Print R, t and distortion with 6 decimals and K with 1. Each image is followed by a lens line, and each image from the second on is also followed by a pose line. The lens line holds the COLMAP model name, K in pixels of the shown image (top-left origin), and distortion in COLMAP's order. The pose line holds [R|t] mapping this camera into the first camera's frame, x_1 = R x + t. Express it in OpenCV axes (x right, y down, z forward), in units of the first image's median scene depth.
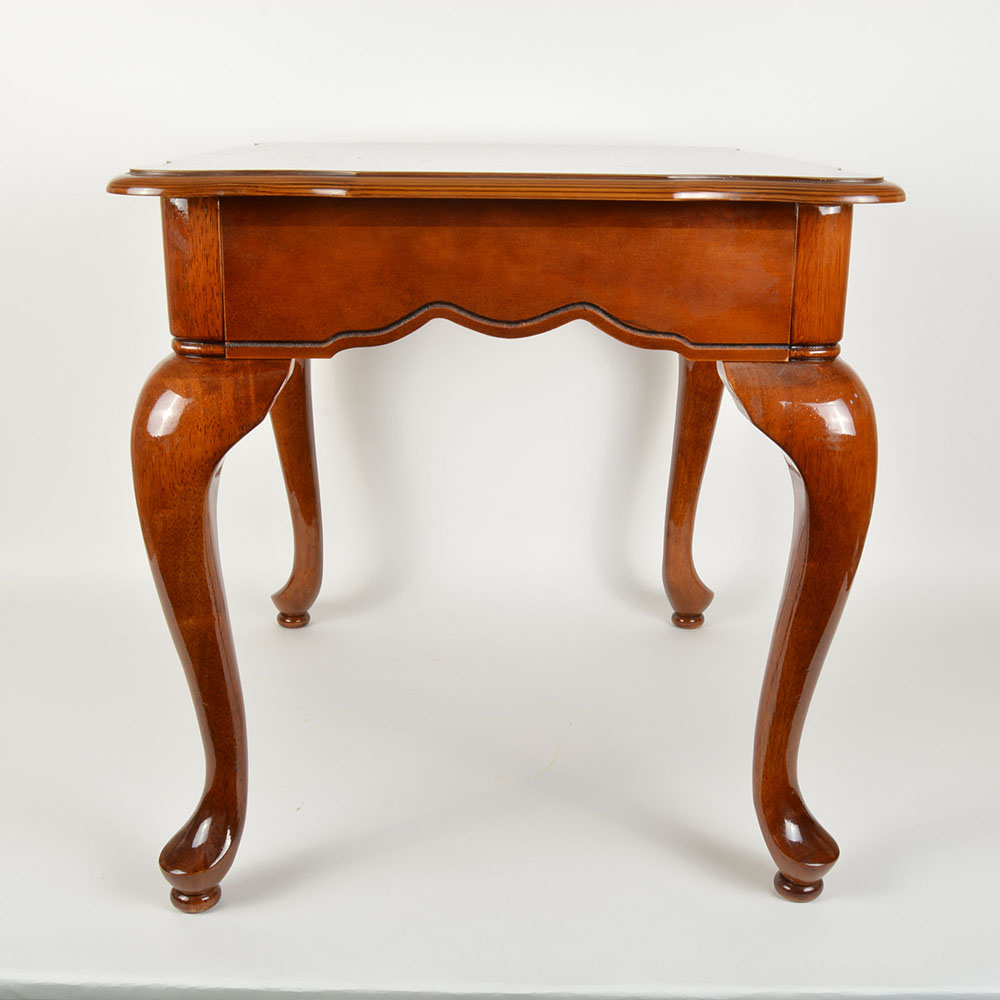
lens RADIAL K [[1946.4, 0, 500.0], [0, 1946.4, 500.0], [0, 0, 1]] dist [-0.023506, -2.217091]
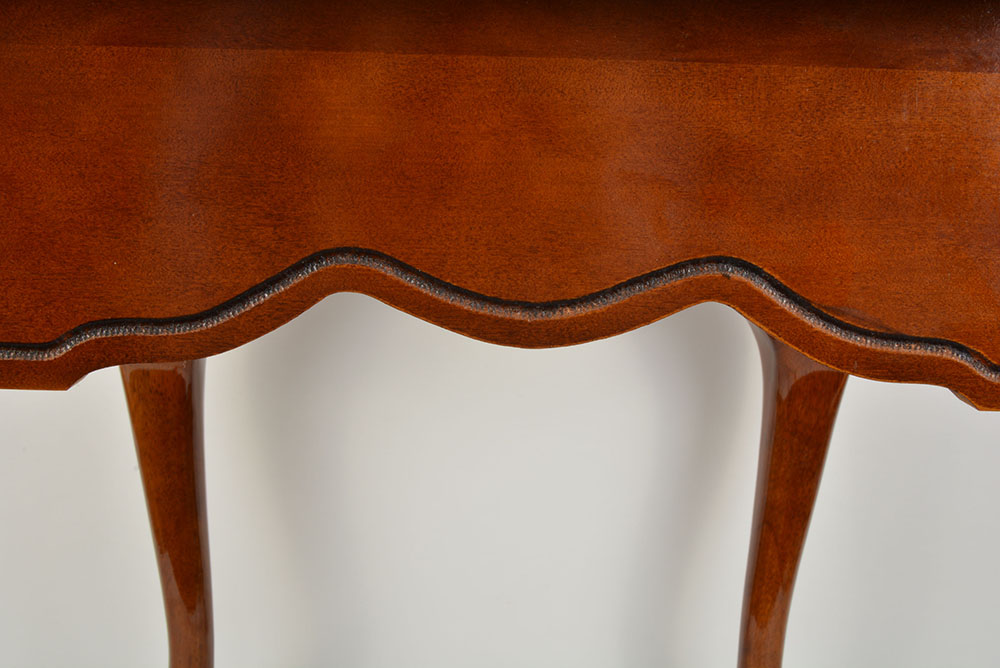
lens RADIAL K [[1406.6, 0, 500.0], [0, 1406.6, 334.0], [0, 0, 1]] dist [-0.008661, -0.009184]
pose [[0.999753, 0.018740, 0.011945, -0.004454], [-0.017618, 0.995968, -0.087958, -0.061015], [-0.013545, 0.087725, 0.996053, 0.721607]]
